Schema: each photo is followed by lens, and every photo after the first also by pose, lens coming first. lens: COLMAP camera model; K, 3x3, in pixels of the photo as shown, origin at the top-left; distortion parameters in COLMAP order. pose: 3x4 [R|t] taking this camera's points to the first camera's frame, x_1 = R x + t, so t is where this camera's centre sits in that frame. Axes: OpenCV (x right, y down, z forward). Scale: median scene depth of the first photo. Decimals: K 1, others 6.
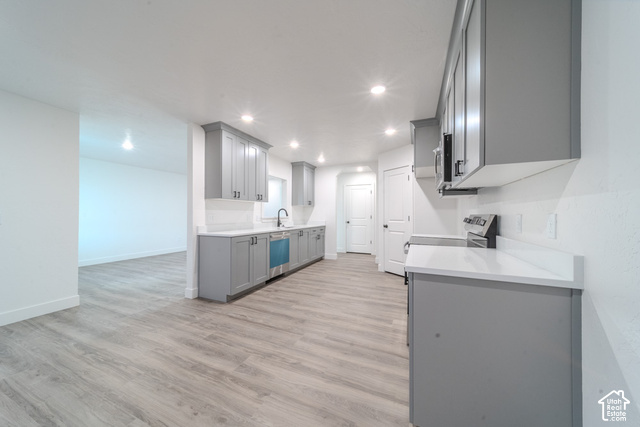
lens RADIAL K [[224.4, 0, 317.6], [0, 224.4, 213.7], [0, 0, 1]] dist [0.007393, -0.000109]
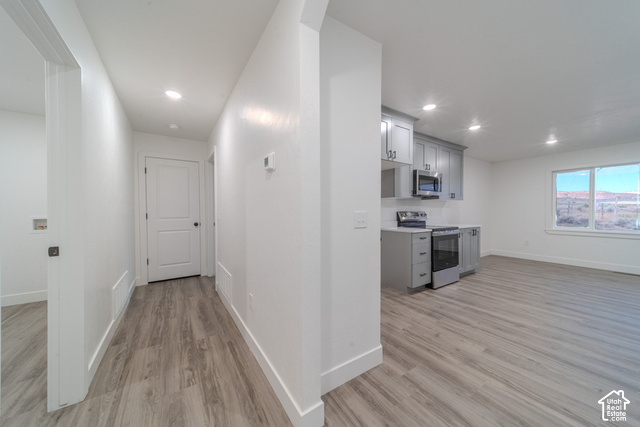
lens RADIAL K [[224.4, 0, 317.6], [0, 224.4, 213.7], [0, 0, 1]] dist [0.007393, -0.000109]
pose [[-0.840767, -0.008307, 0.541334, 0.267773], [-0.004704, 0.999957, 0.008038, 0.010678], [-0.541377, 0.004212, -0.840769, 2.279035]]
